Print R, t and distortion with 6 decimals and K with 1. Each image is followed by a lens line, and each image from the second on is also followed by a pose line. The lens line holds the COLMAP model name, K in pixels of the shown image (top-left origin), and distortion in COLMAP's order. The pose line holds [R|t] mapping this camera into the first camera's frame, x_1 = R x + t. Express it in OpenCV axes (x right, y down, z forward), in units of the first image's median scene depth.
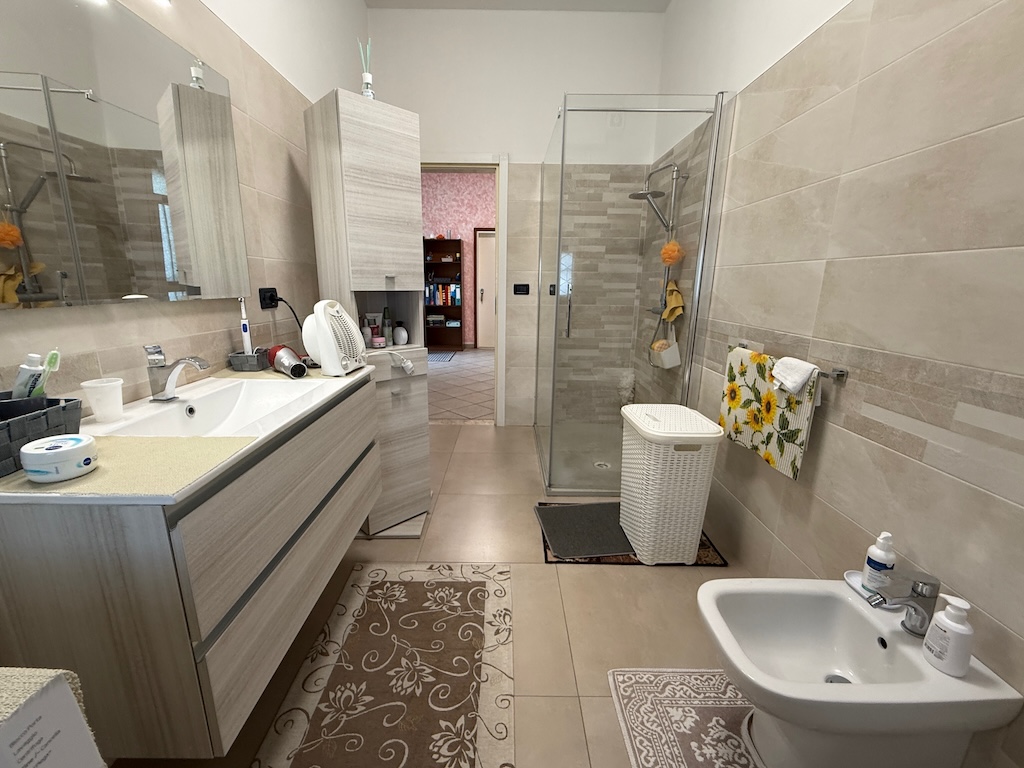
lens RADIAL K [[427.1, 0, 504.8], [0, 427.1, 383.9], [0, 0, 1]] dist [-0.004058, 0.000565]
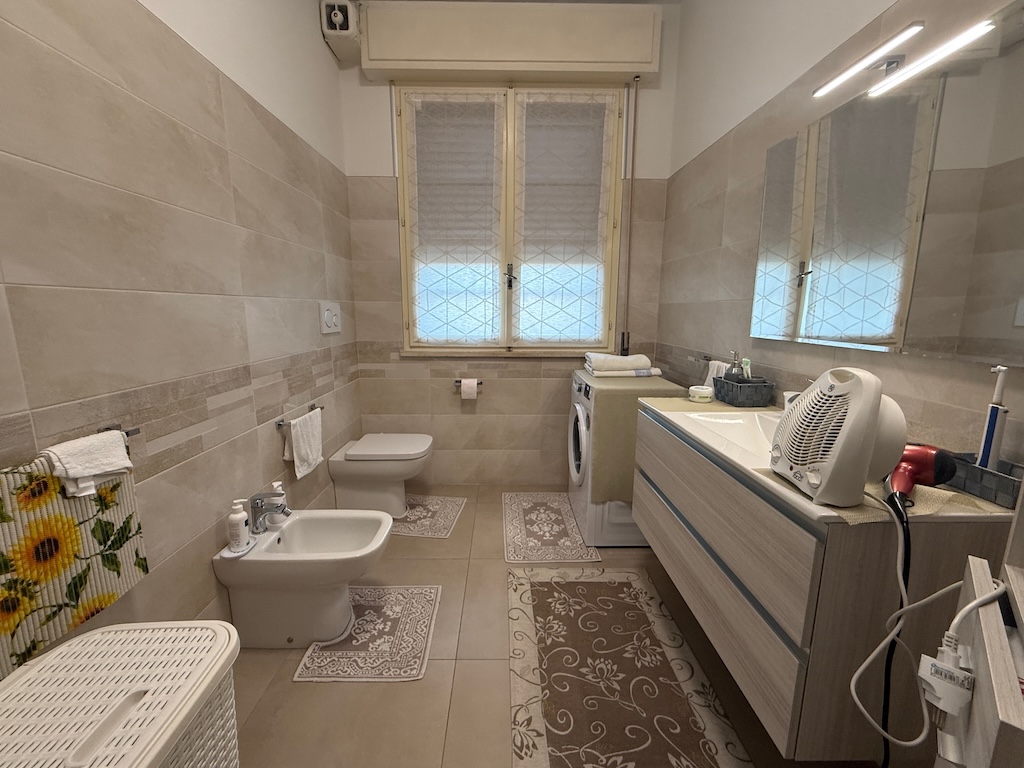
lens RADIAL K [[427.1, 0, 504.8], [0, 427.1, 383.9], [0, 0, 1]] dist [-0.004058, 0.000565]
pose [[-0.999792, -0.016425, -0.012067, 0.055742], [-0.019857, 0.918443, 0.395054, -0.405492], [0.004594, 0.395212, -0.918579, 1.584236]]
